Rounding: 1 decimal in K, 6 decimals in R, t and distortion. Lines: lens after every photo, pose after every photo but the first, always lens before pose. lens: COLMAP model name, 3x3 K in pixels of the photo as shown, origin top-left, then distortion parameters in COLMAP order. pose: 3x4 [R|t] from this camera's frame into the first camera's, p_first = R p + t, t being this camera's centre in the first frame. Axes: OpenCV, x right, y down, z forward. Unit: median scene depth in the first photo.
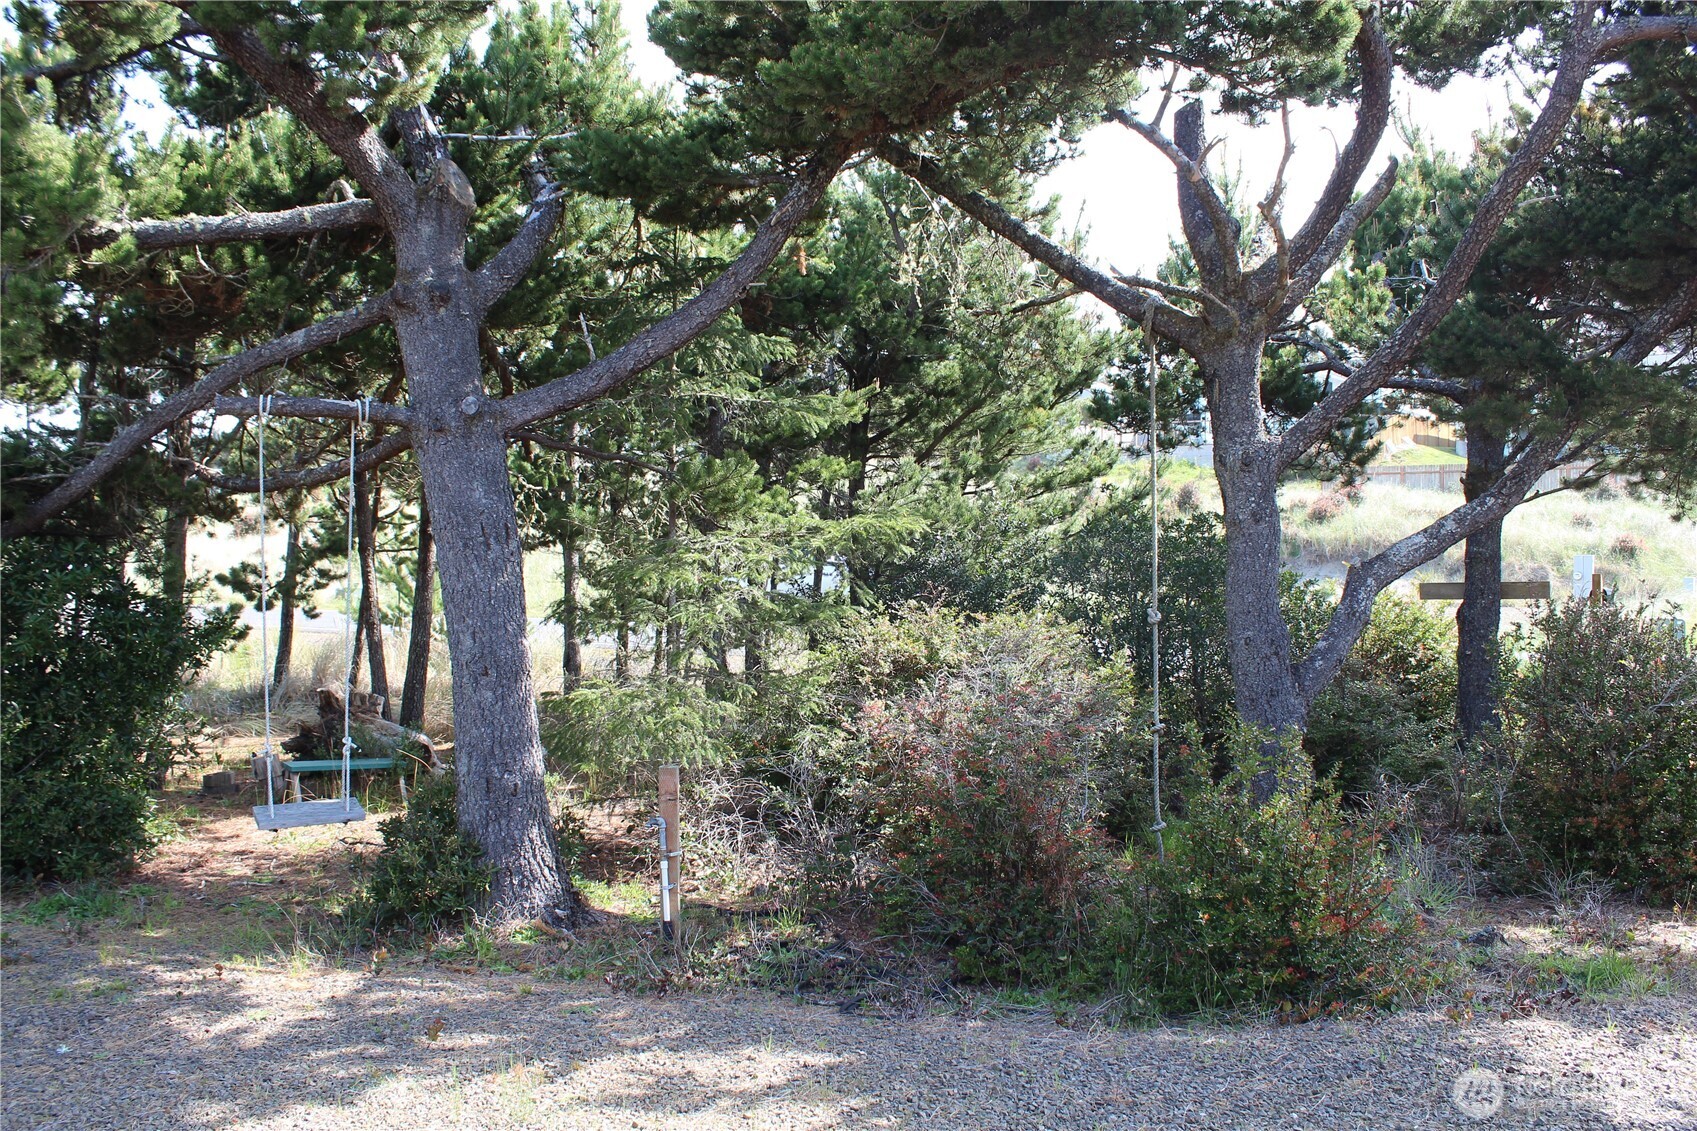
lens RADIAL K [[1413.0, 0, 847.4], [0, 1413.0, 564.9], [0, 0, 1]] dist [-0.158085, 0.130776]
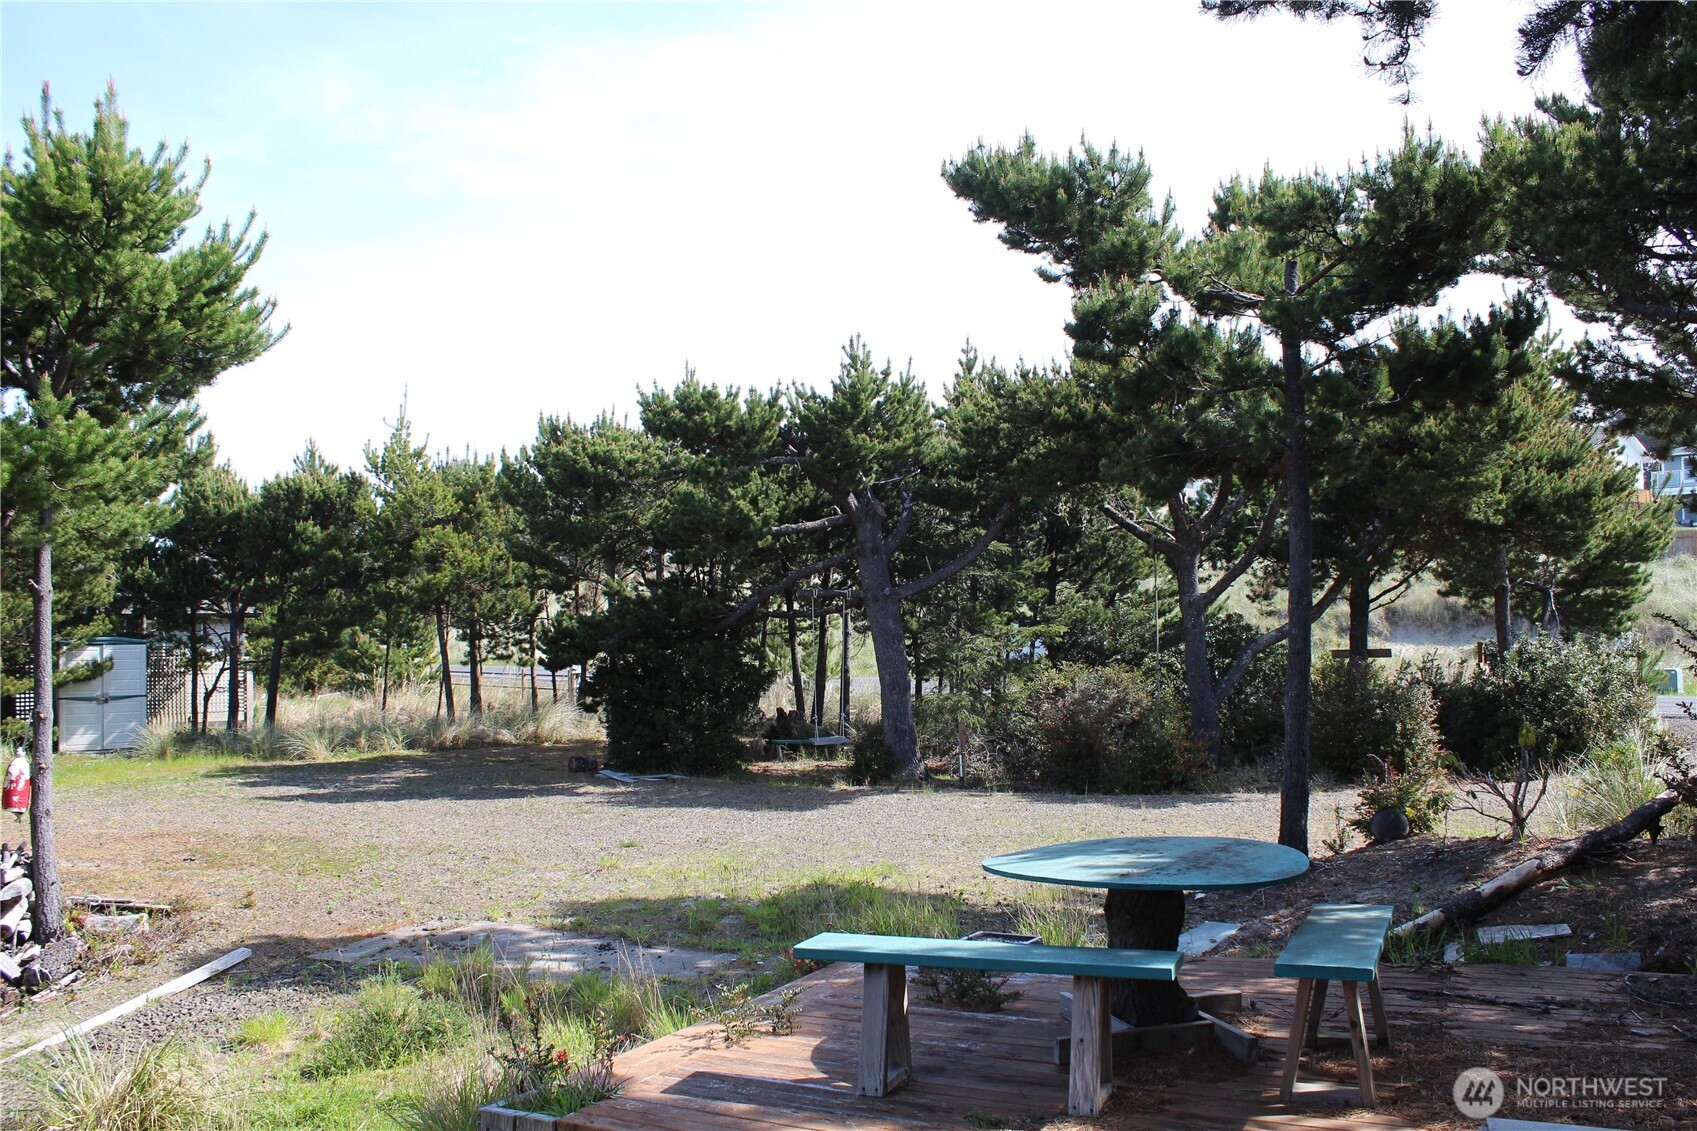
lens RADIAL K [[1413.0, 0, 848.9], [0, 1413.0, 572.7], [0, 0, 1]] dist [-0.158085, 0.130776]
pose [[0.984559, -0.016153, -0.174304, 0.094964], [0.009267, 0.999147, -0.040250, -0.026933], [0.174805, 0.038013, 0.983869, -1.181350]]
